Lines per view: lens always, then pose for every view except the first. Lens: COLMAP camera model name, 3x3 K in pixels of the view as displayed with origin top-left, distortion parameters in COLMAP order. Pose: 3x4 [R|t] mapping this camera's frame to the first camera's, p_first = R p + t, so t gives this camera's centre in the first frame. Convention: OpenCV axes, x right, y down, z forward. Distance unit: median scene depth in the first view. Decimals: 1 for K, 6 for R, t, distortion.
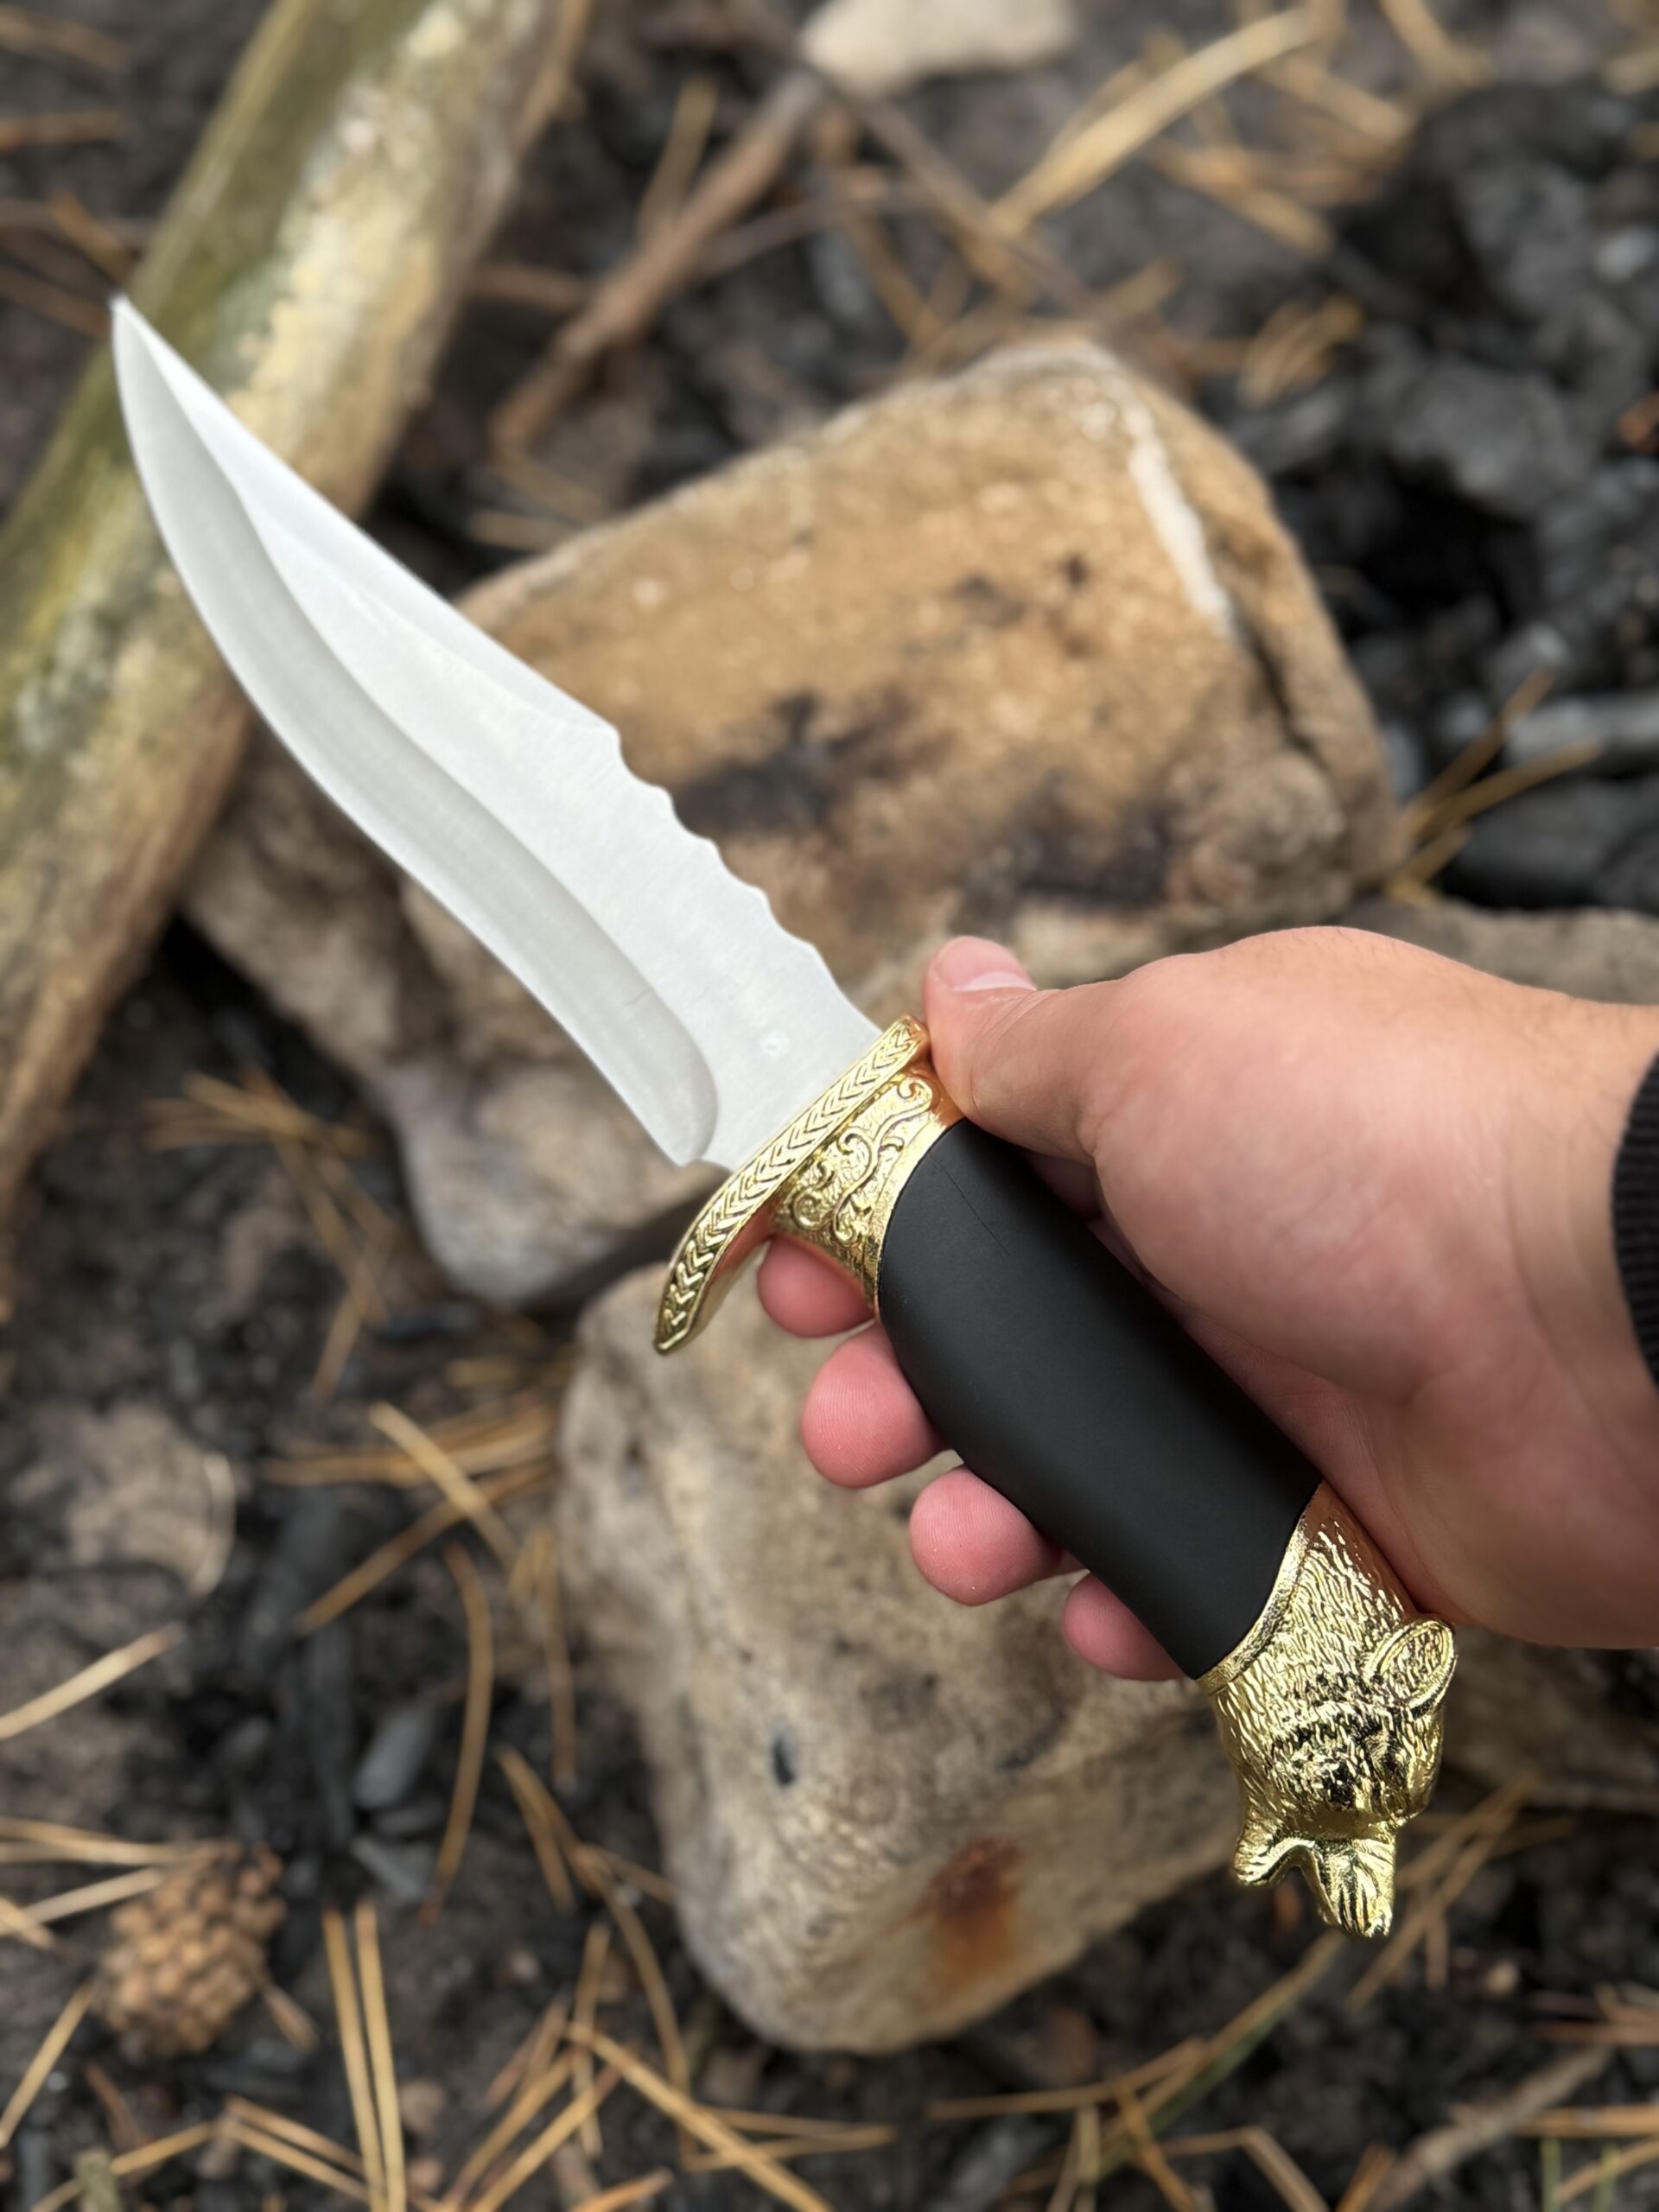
lens RADIAL K [[3038.5, 0, 822.2], [0, 3038.5, 1073.1], [0, 0, 1]] dist [0.203057, -0.380754]
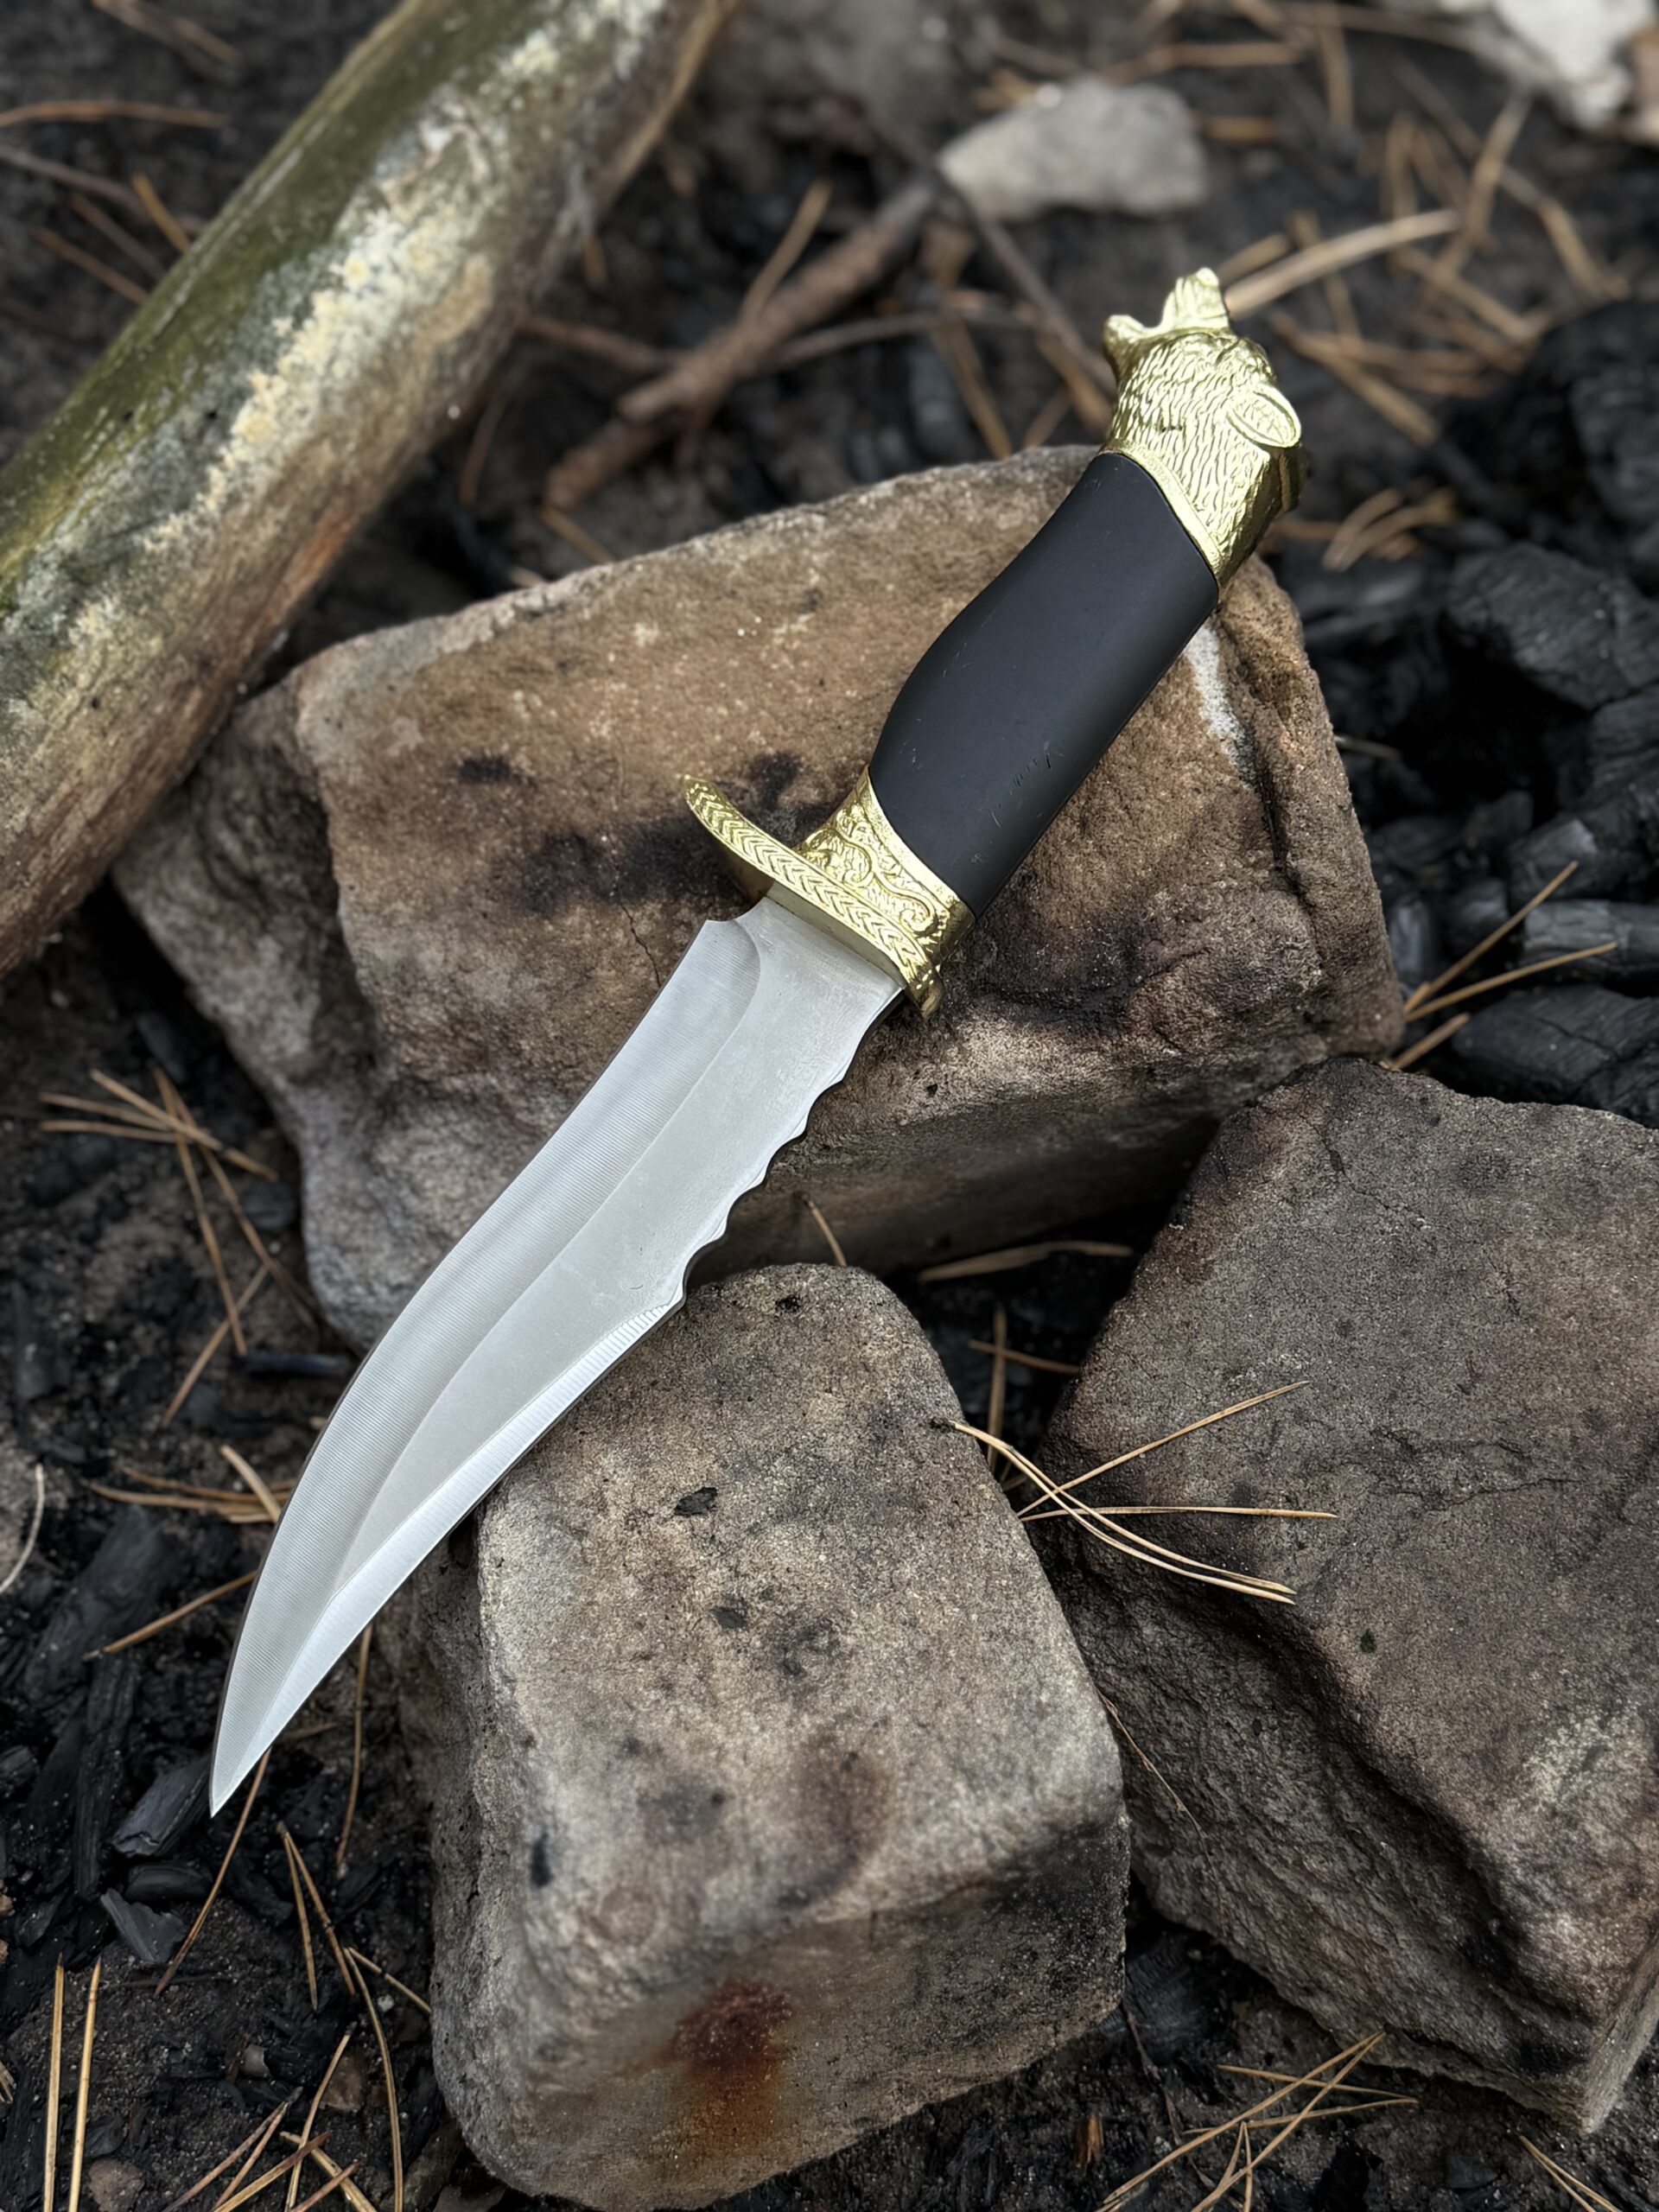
lens RADIAL K [[3029.5, 0, 820.0], [0, 3029.5, 1109.9], [0, 0, 1]] dist [0.185195, -0.352151]
pose [[0.986764, 0.155617, -0.045612, 0.062877], [-0.158592, 0.984780, -0.071112, 0.047692], [0.033852, 0.077404, 0.996425, 0.067410]]
